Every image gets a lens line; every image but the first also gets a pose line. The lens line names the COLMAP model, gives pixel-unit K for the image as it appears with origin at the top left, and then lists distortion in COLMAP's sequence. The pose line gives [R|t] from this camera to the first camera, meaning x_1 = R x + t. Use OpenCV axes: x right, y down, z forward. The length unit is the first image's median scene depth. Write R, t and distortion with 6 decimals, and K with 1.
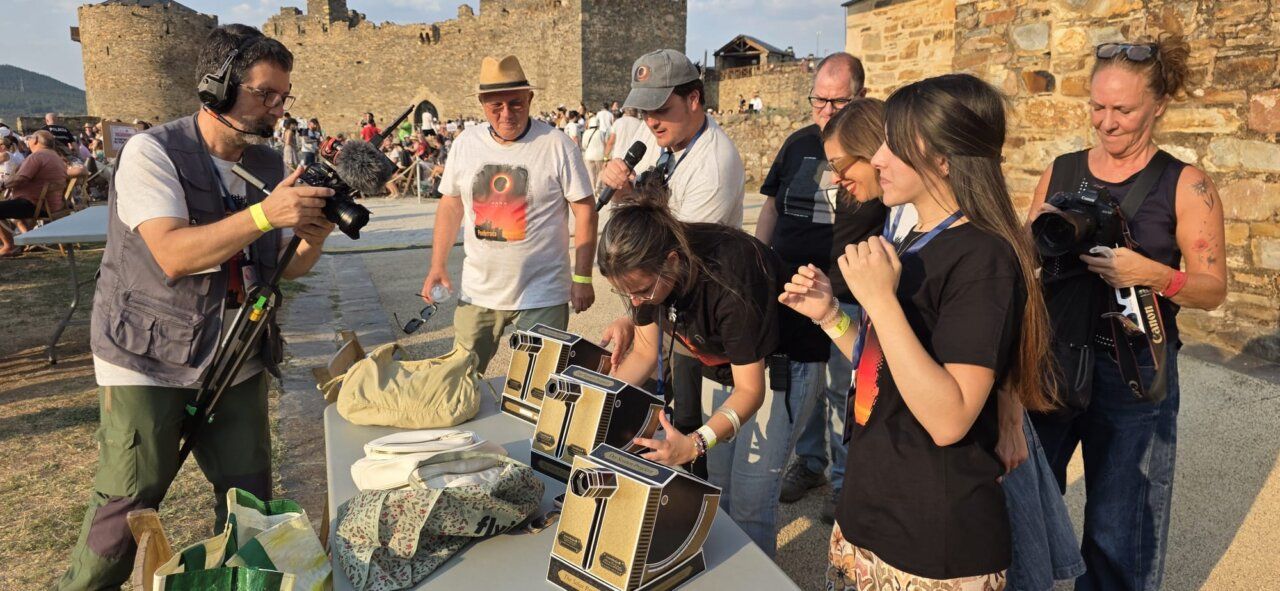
lens RADIAL K [[849.7, 0, 638.6], [0, 849.7, 269.2], [0, 0, 1]] dist [0.069579, -0.106281]
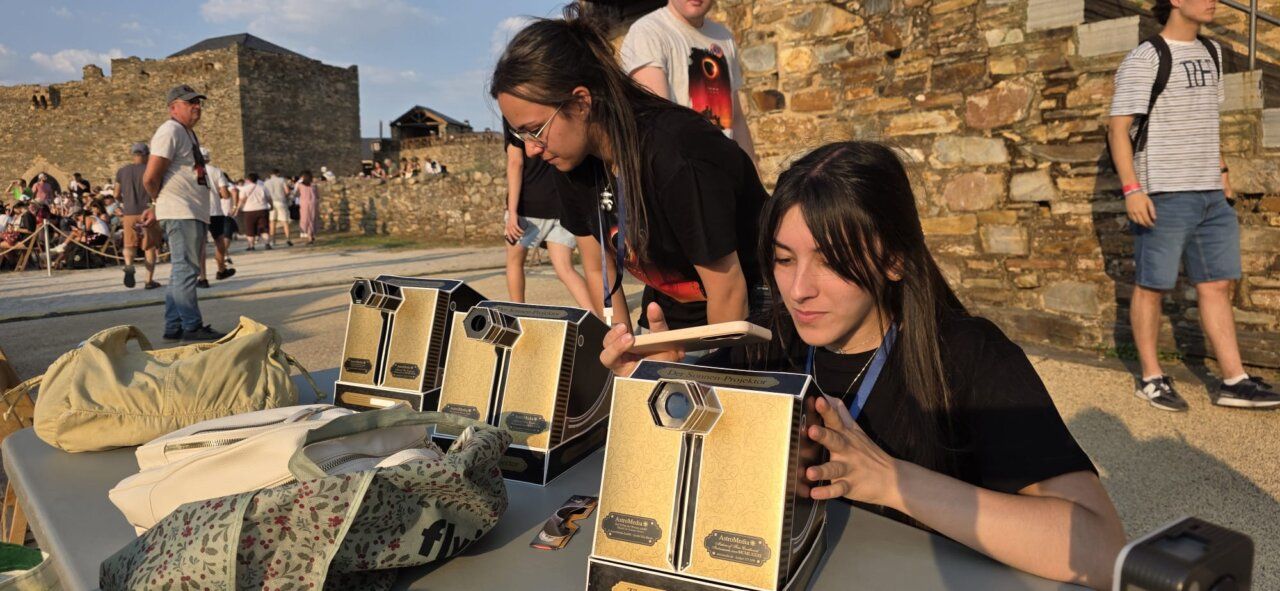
lens RADIAL K [[837.7, 0, 654.8], [0, 837.7, 290.7], [0, 0, 1]] dist [0.005065, -0.025776]
pose [[0.924248, -0.057952, 0.377370, -0.006258], [0.079993, 0.995868, -0.042983, 0.004586], [-0.373320, 0.069914, 0.925065, 0.011752]]
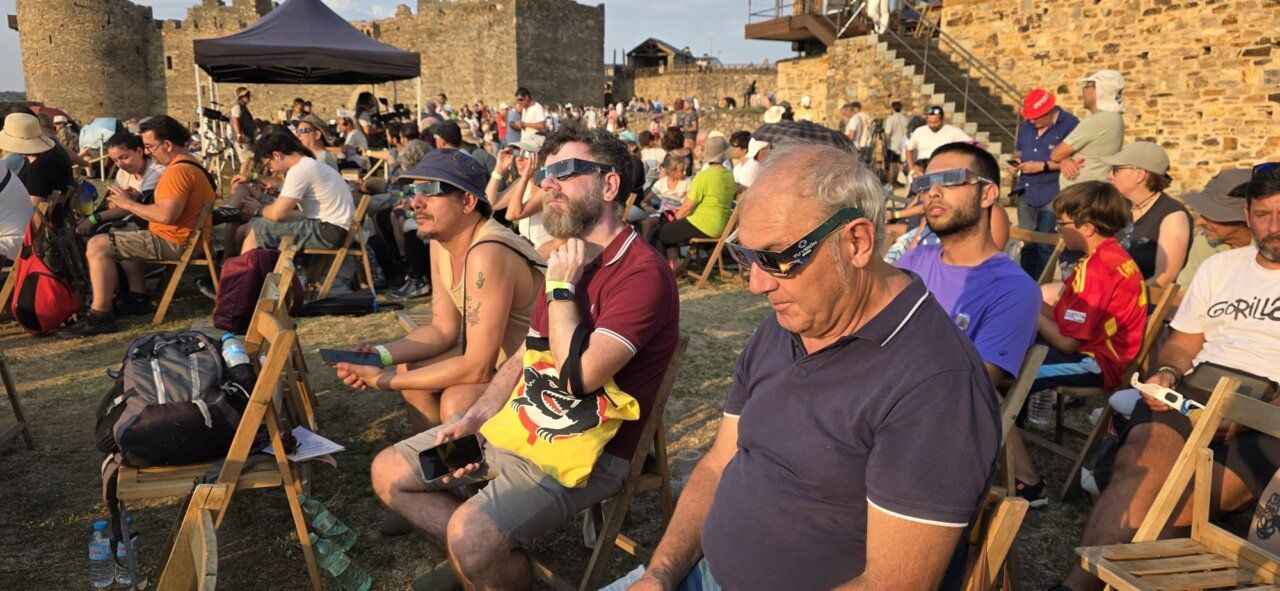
lens RADIAL K [[865.0, 0, 640.8], [0, 865.0, 308.9], [0, 0, 1]] dist [0.045645, -0.052652]
pose [[0.990455, -0.019087, 0.136506, -0.067424], [0.012264, 0.998641, 0.050650, 0.031603], [-0.137287, -0.048492, 0.989344, -0.186750]]
